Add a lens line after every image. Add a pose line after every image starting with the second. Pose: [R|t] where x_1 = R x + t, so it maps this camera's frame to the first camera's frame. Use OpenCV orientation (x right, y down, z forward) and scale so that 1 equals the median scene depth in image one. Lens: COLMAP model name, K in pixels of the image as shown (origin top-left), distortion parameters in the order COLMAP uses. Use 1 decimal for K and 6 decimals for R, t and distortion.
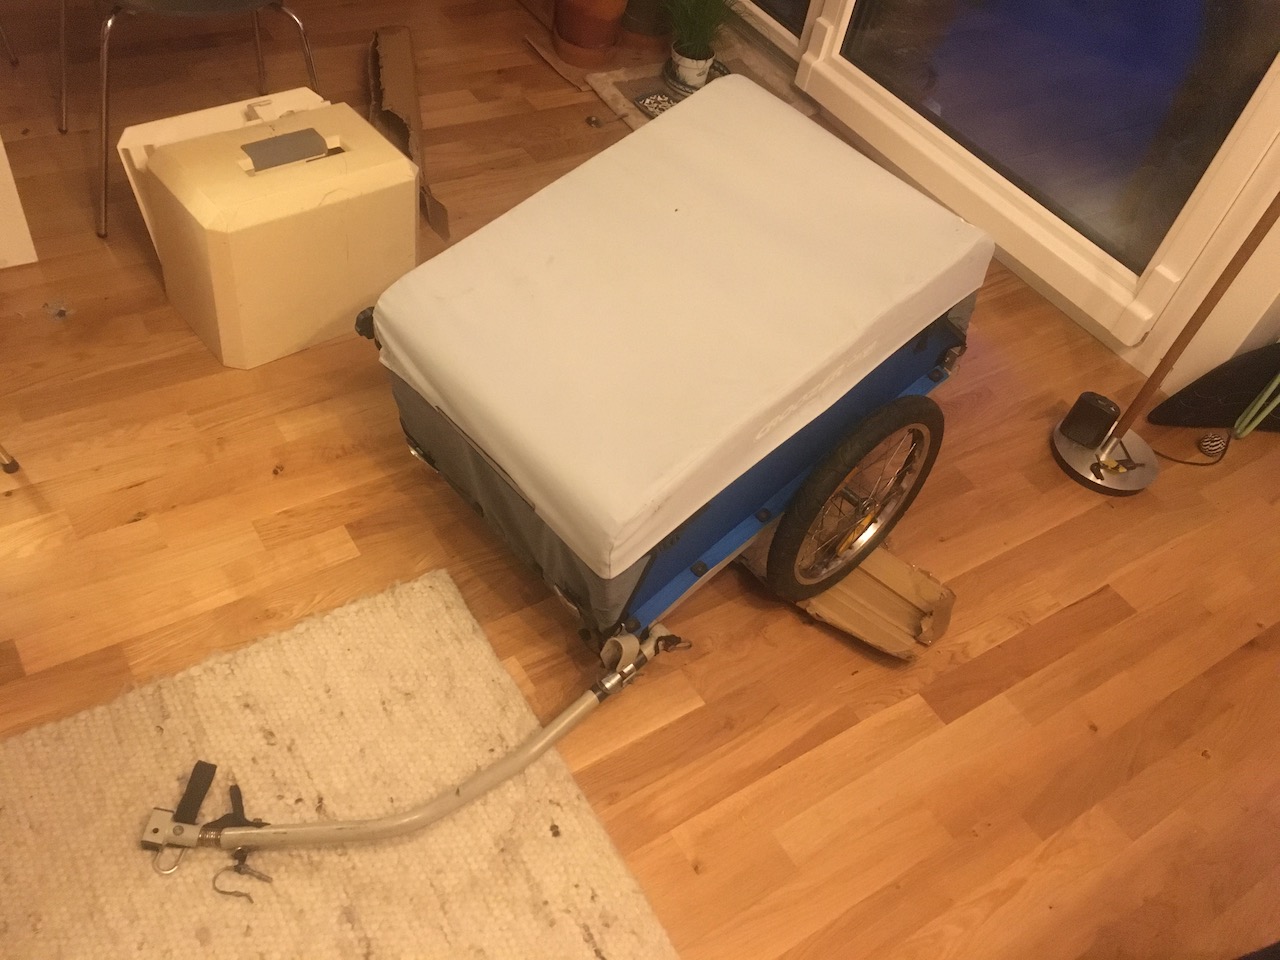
lens RADIAL K [[1069.6, 0, 640.5], [0, 1069.6, 511.3], [0, 0, 1]] dist [0.088903, -0.160002]
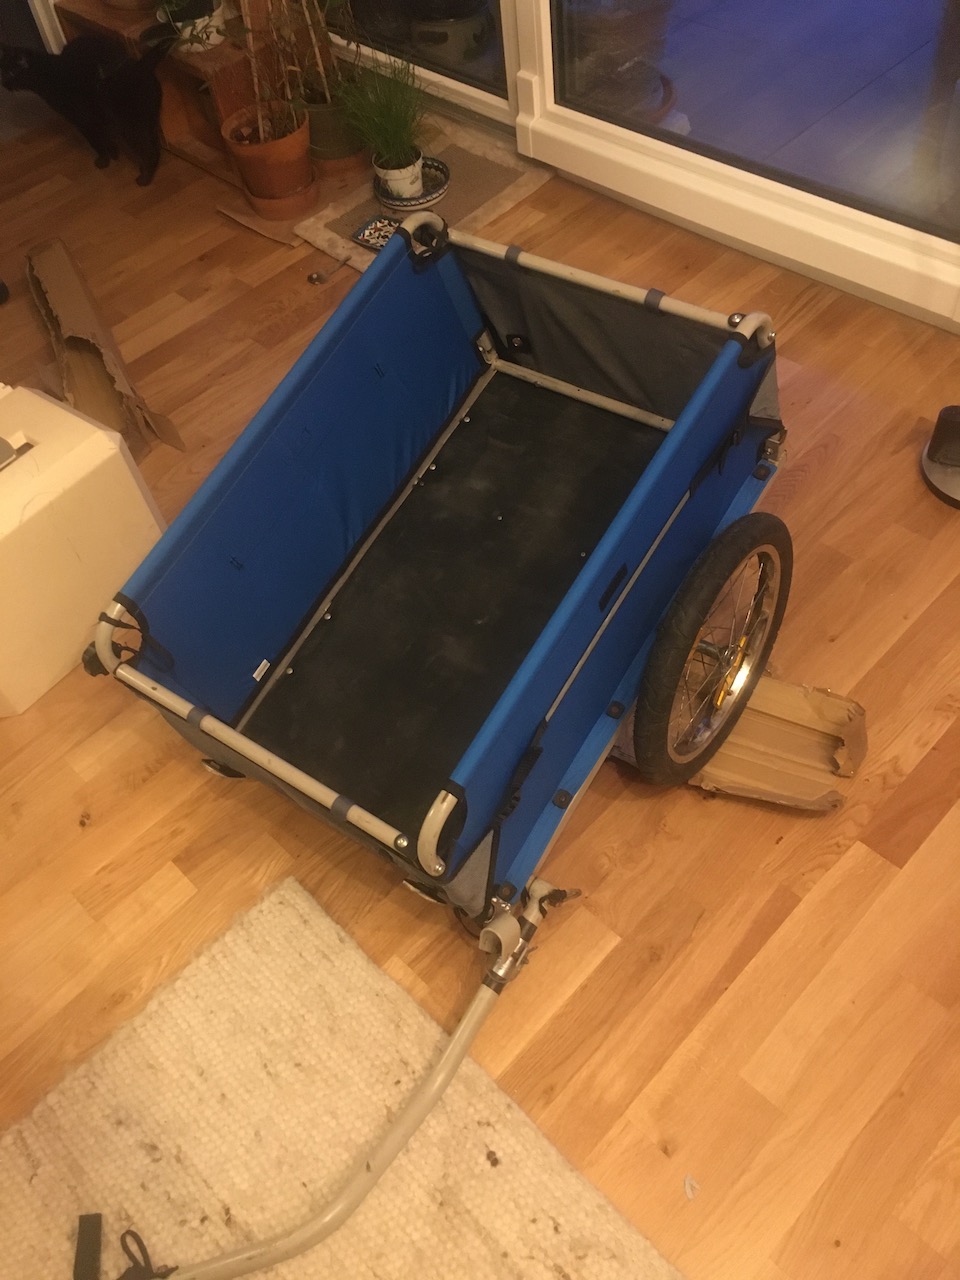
lens RADIAL K [[1069.6, 0, 506.4], [0, 1069.6, 640.6], [0, 0, 1]] dist [0.088903, -0.160002]
pose [[0.943907, -0.322894, -0.069132, 0.107155], [0.326915, 0.943284, 0.057813, -0.122561], [0.046544, -0.077170, 0.995931, 0.150481]]
